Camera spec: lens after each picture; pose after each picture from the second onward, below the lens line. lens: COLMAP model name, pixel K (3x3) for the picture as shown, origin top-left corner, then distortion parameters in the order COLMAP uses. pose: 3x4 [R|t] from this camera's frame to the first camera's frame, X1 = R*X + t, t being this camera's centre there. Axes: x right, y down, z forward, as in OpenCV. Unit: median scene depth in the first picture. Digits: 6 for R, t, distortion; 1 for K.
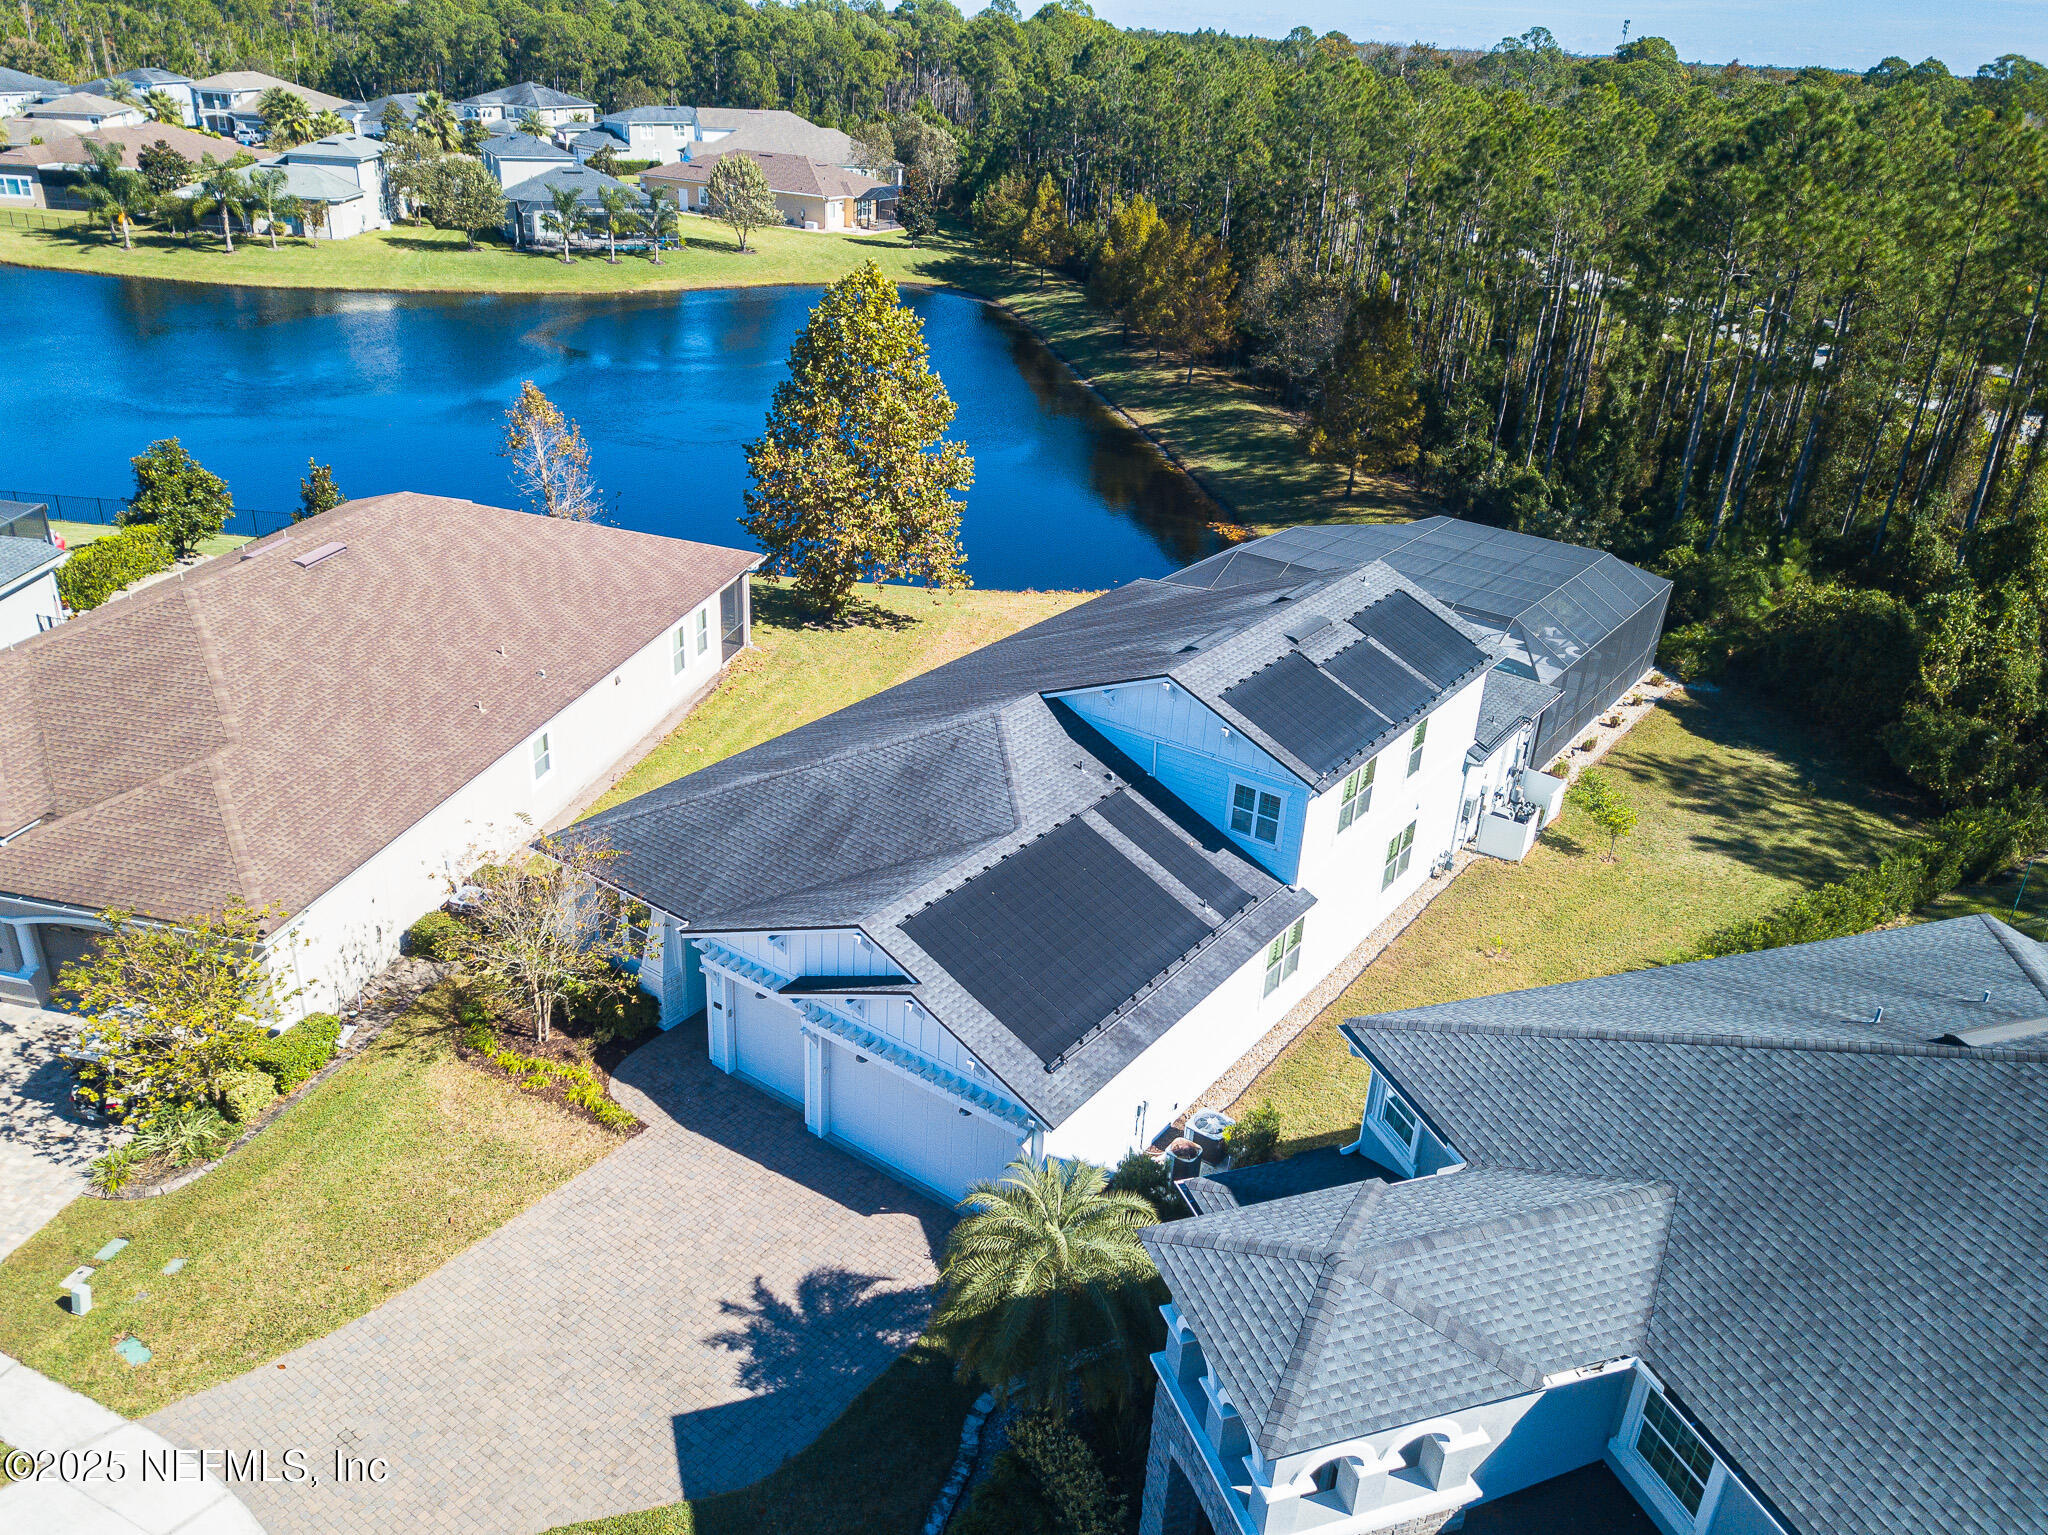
lens RADIAL K [[1553.1, 0, 1024.0], [0, 1553.1, 767.5], [0, 0, 1]] dist [0.009799, 0.002190]
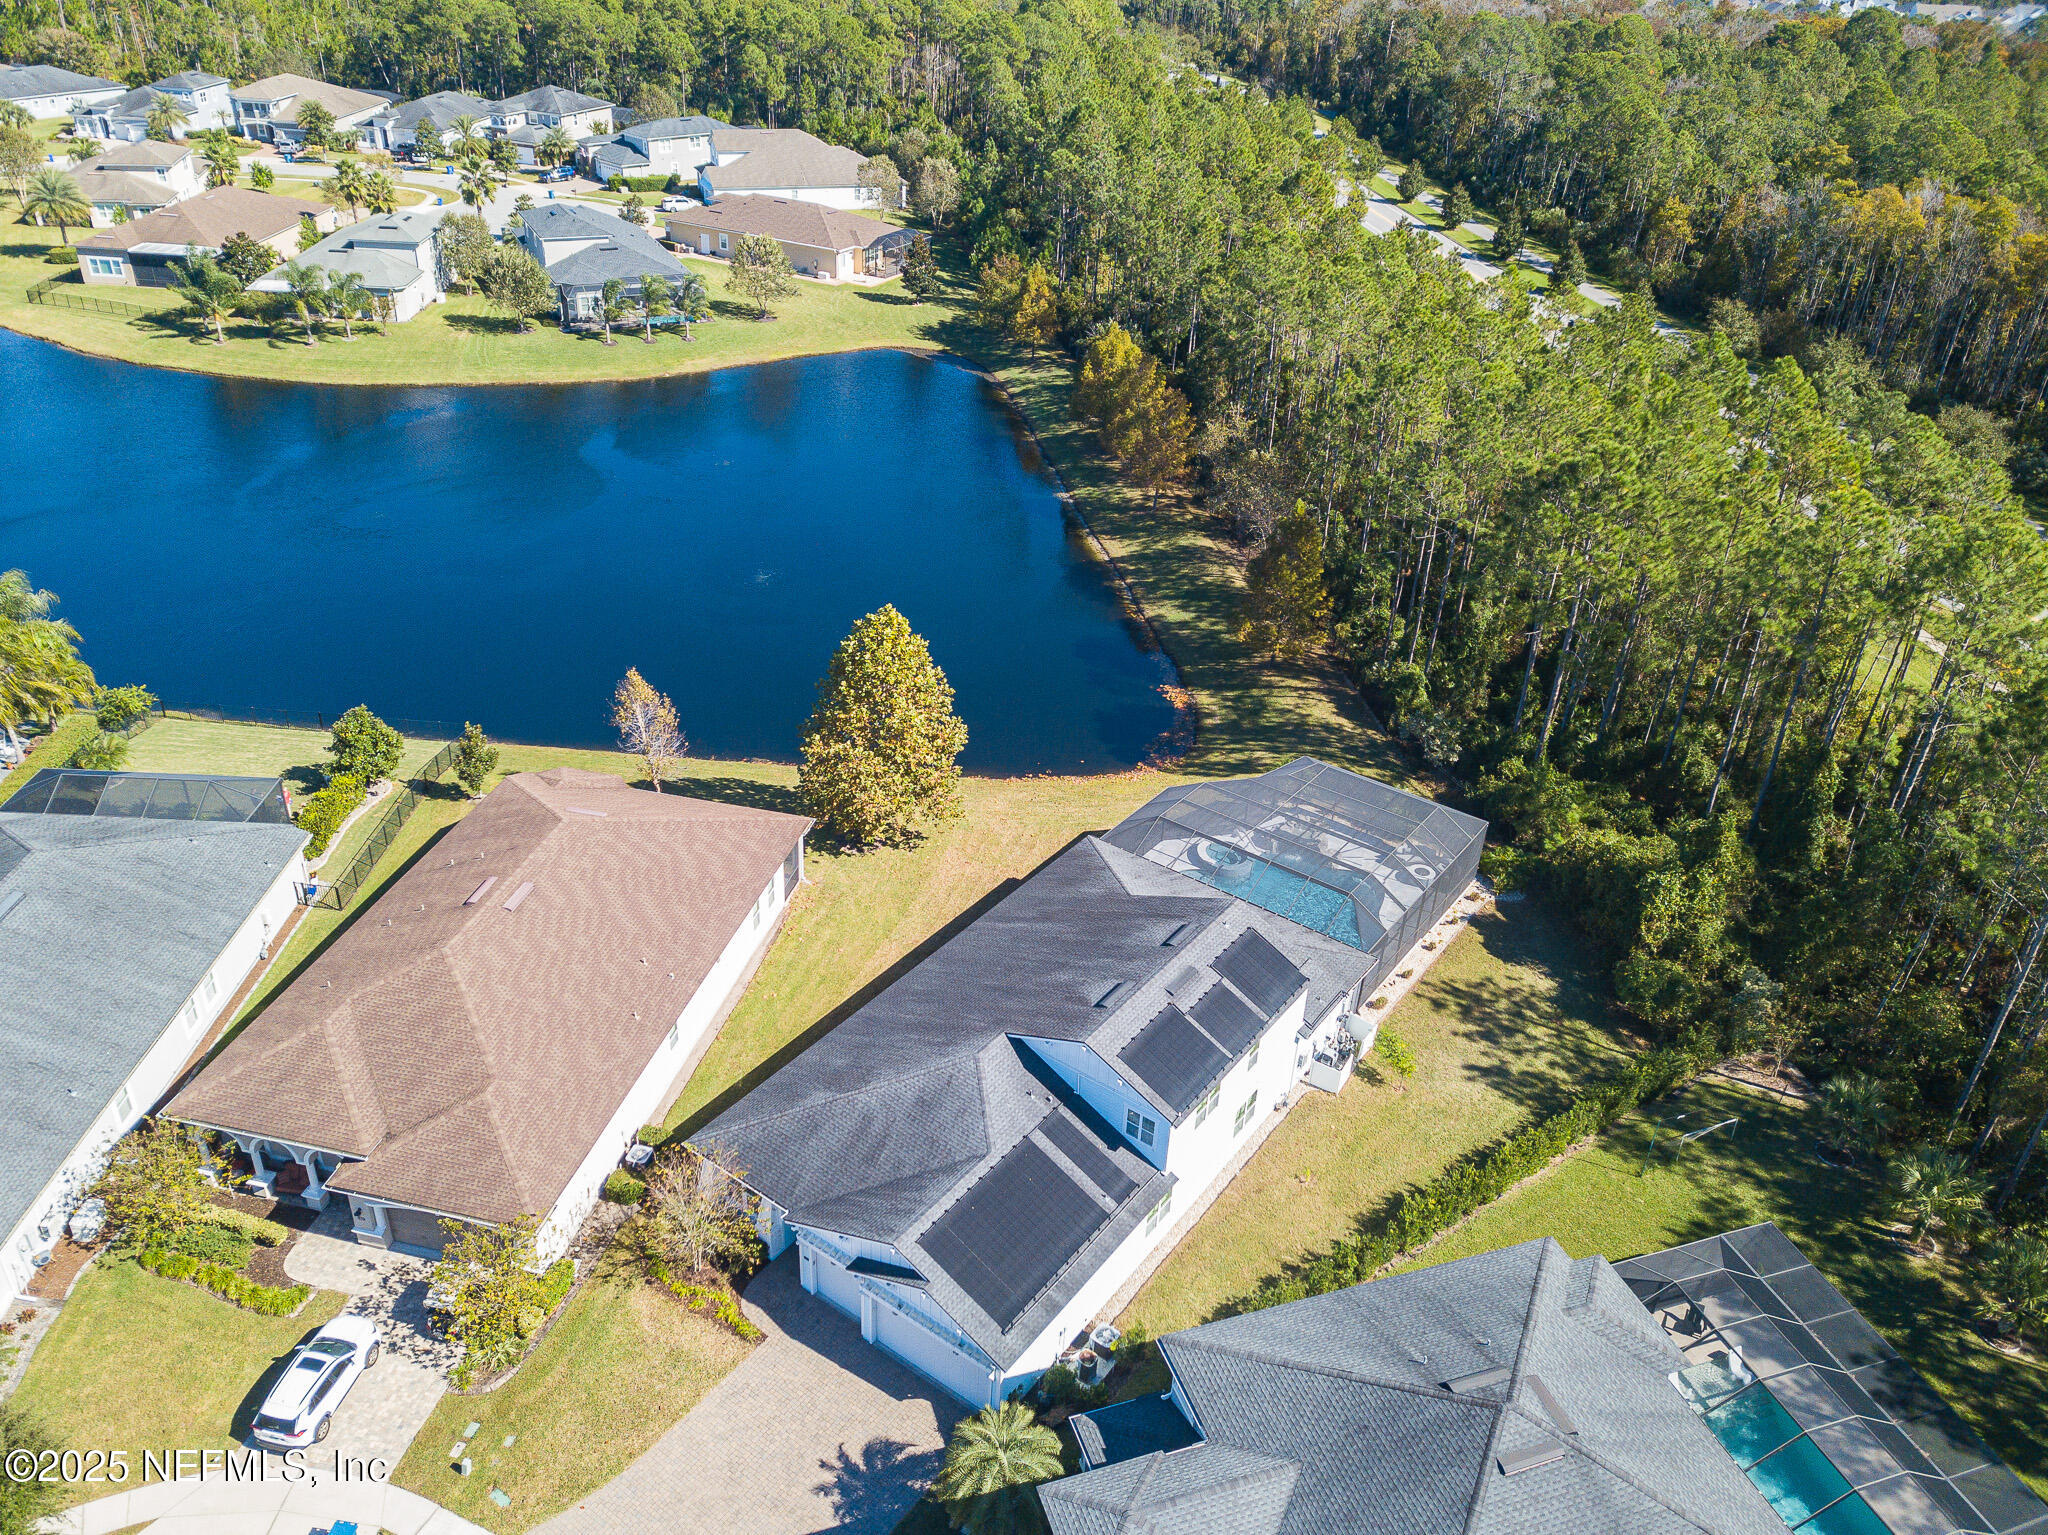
lens RADIAL K [[1553.1, 0, 1024.0], [0, 1553.1, 767.5], [0, 0, 1]] dist [0.009799, 0.002190]
pose [[0.999987, -0.002327, -0.004529, 0.031188], [0.002736, 0.995701, 0.092581, -0.395057], [0.004294, -0.092593, 0.995695, -0.448966]]
